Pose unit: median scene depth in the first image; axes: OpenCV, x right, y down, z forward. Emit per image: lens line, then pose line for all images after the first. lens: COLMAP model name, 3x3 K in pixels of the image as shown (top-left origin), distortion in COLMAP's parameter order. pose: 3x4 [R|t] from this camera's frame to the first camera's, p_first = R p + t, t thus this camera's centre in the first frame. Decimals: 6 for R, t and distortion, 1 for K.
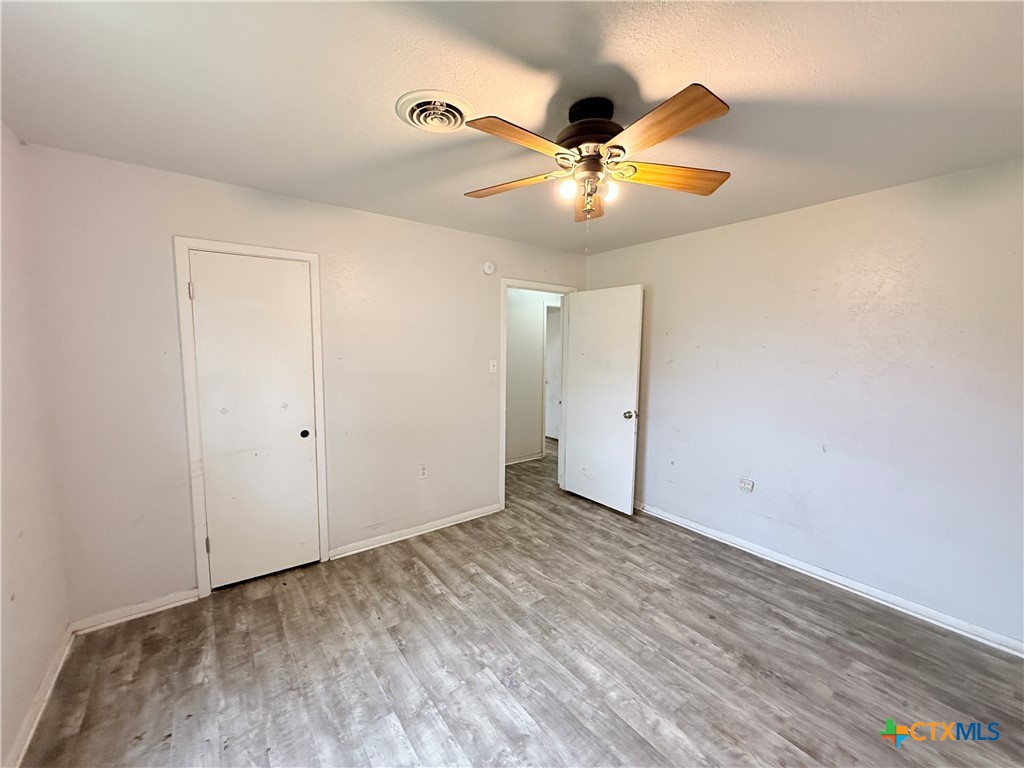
lens RADIAL K [[407.2, 0, 511.5], [0, 407.2, 387.1], [0, 0, 1]] dist [-0.001503, 0.000672]
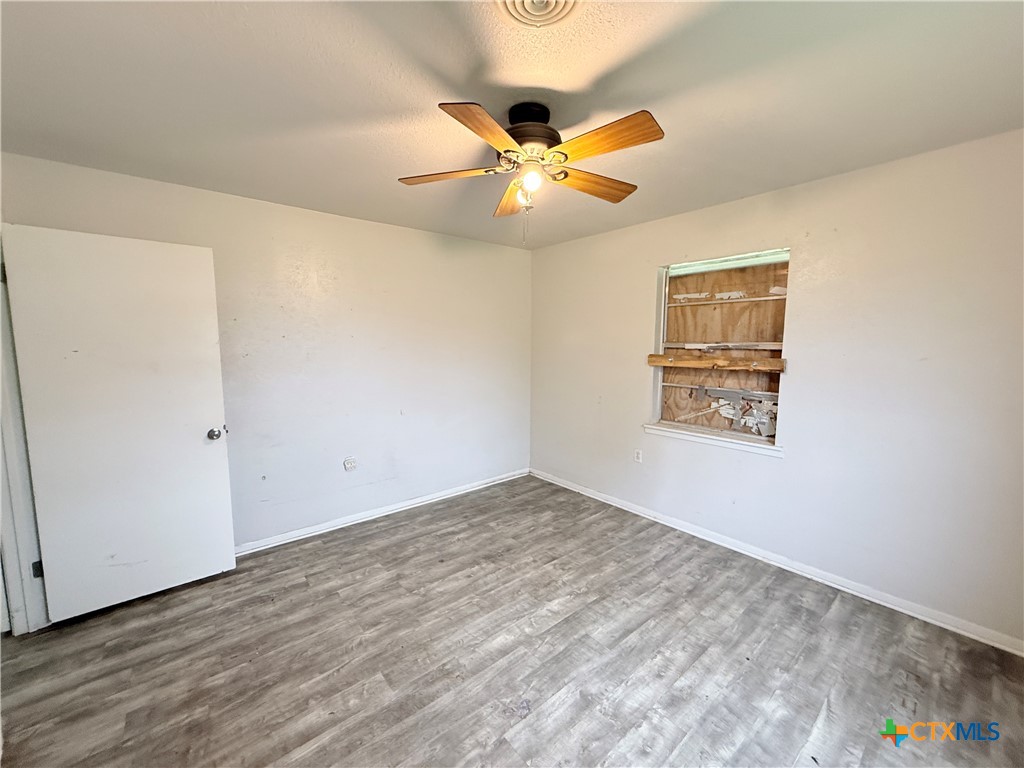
lens RADIAL K [[407.2, 0, 505.7], [0, 407.2, 389.7], [0, 0, 1]] dist [-0.001503, 0.000672]
pose [[-0.045718, -0.128652, 0.990635, -0.675270], [0.102080, 0.985880, 0.132745, -0.078078], [-0.993725, 0.107193, -0.031940, 0.836362]]
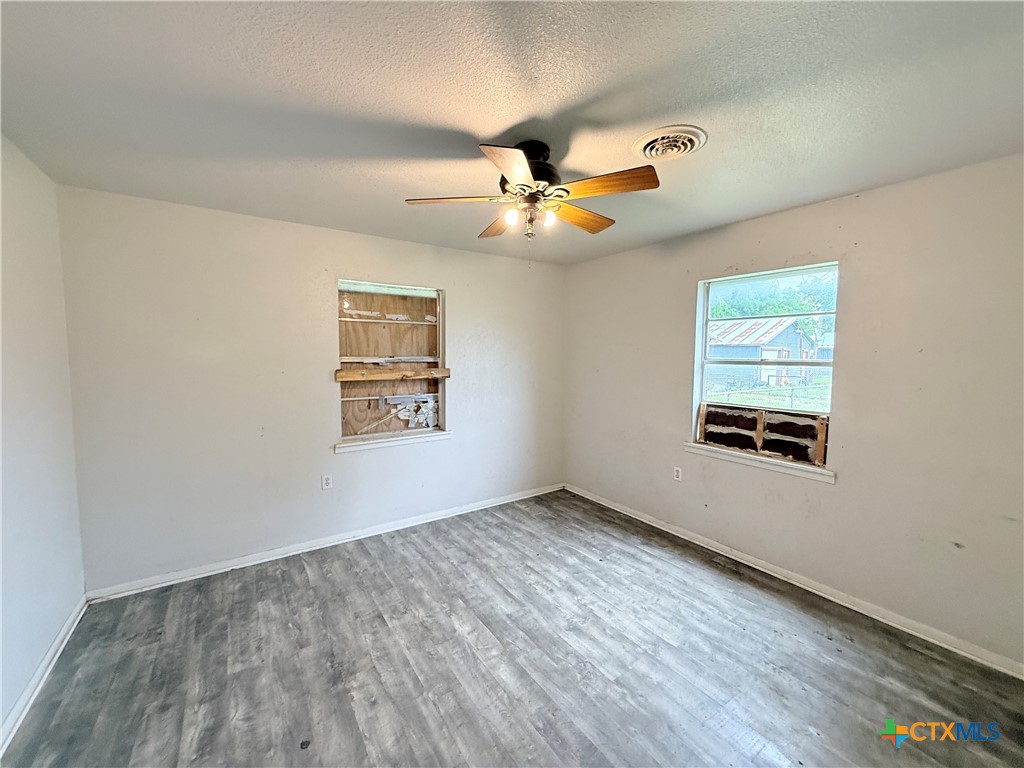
lens RADIAL K [[407.2, 0, 511.5], [0, 407.2, 389.9], [0, 0, 1]] dist [-0.001503, 0.000672]
pose [[-0.998939, -0.016712, 0.042908, 0.134057], [-0.008182, 0.981407, 0.191763, -0.160872], [-0.045315, 0.191209, -0.980503, 1.619052]]
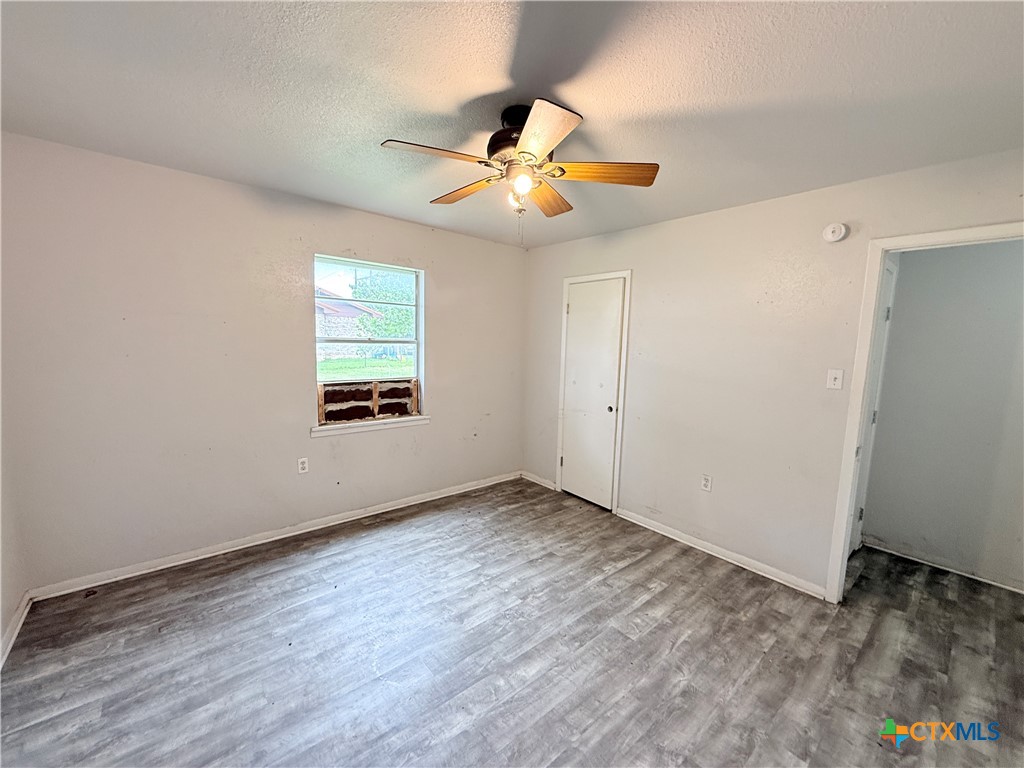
lens RADIAL K [[407.2, 0, 504.8], [0, 407.2, 387.0], [0, 0, 1]] dist [-0.001503, 0.000672]
pose [[0.052899, 0.112286, -0.992267, 0.952482], [-0.132737, 0.985631, 0.104459, -0.058783], [0.989739, 0.126185, 0.067044, 0.691956]]
